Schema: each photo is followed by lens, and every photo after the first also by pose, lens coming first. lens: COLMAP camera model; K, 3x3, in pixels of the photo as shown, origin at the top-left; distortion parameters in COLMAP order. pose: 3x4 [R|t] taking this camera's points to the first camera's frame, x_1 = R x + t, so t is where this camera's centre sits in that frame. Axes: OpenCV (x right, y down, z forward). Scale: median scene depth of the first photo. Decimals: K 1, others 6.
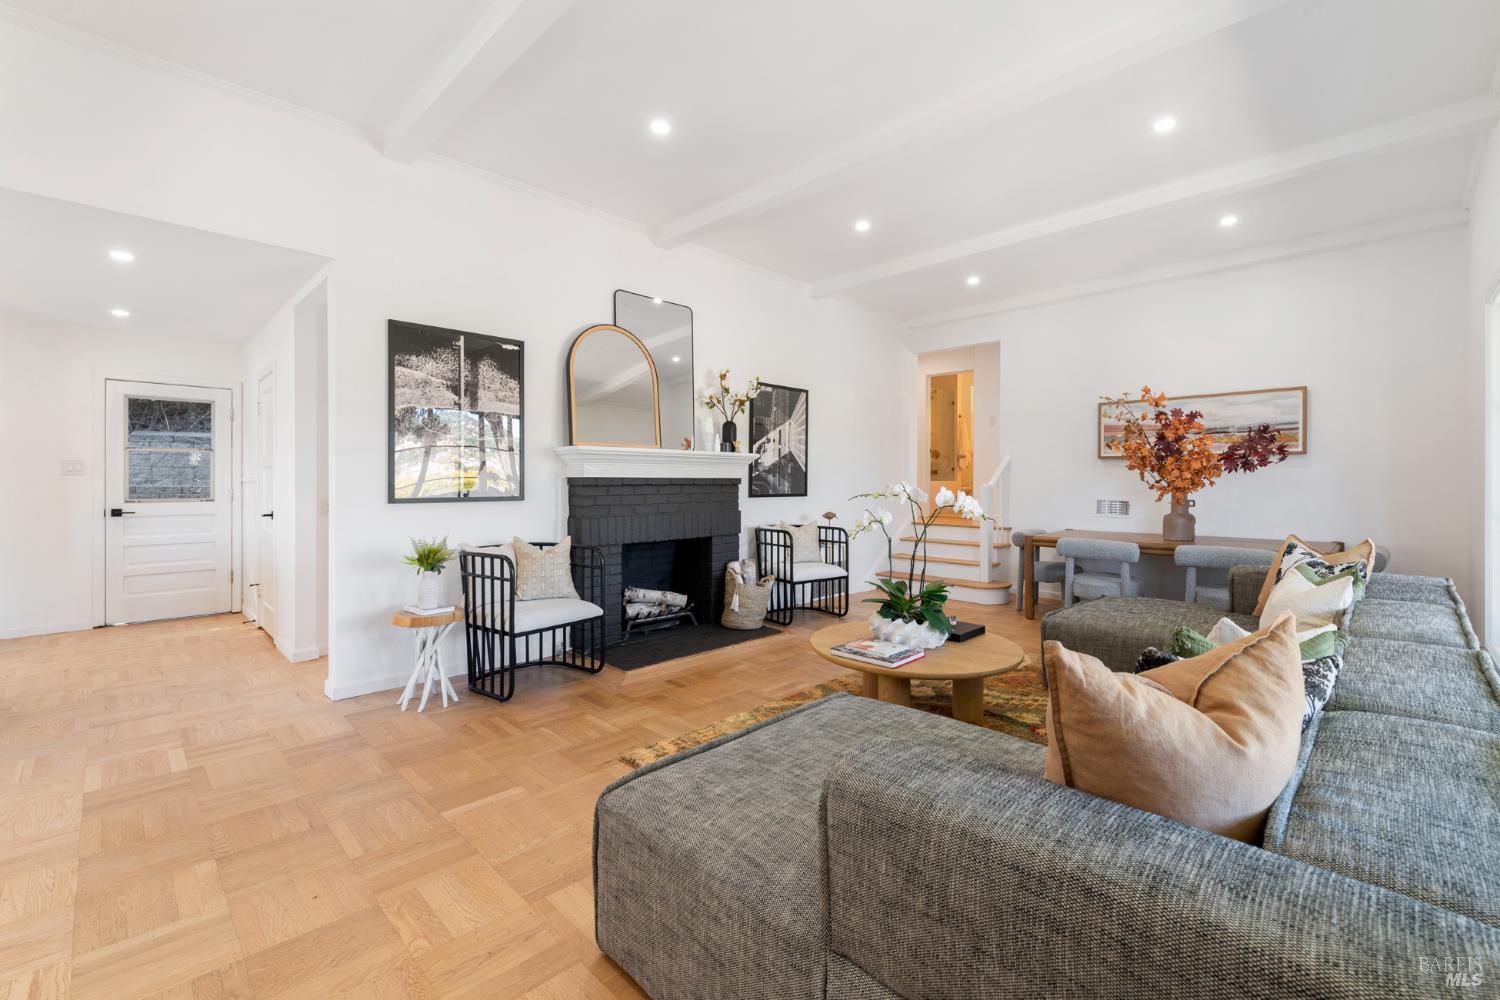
lens RADIAL K [[631.2, 0, 752.6], [0, 631.2, 484.8], [0, 0, 1]] dist [-0.000499, -0.000020]
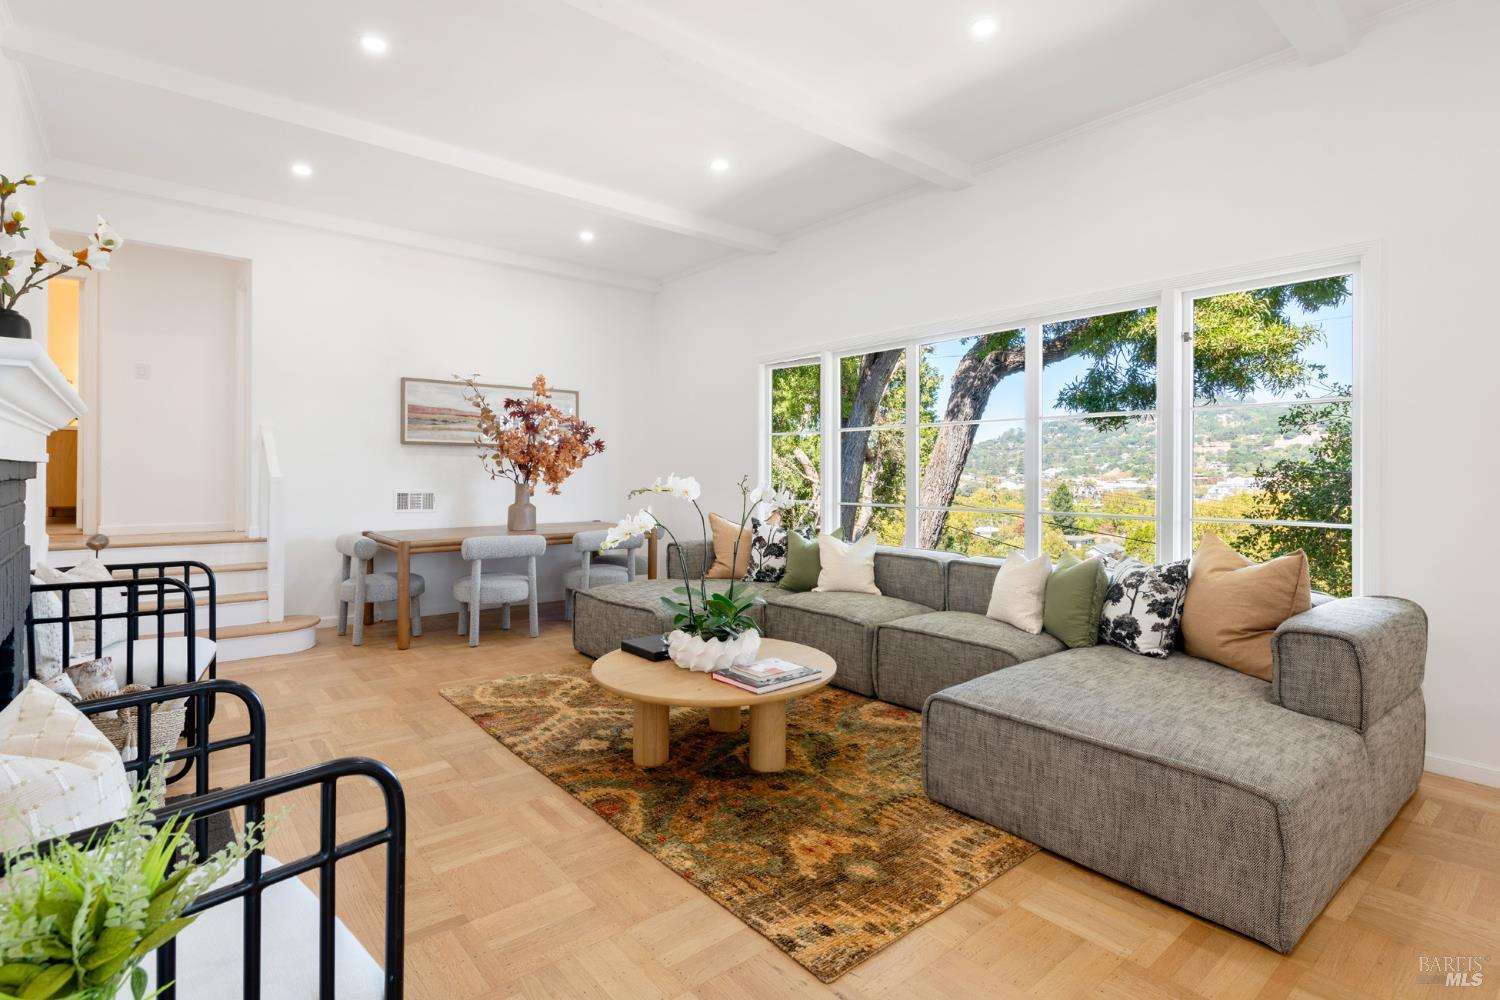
lens RADIAL K [[730.8, 0, 773.6], [0, 730.8, 479.2], [0, 0, 1]] dist [-0.000445, 0.000156]
pose [[0.062671, -0.008801, 0.997995, -0.438362], [0.001349, 0.999961, 0.008734, -0.003321], [-0.998033, 0.000799, 0.062680, 0.520946]]
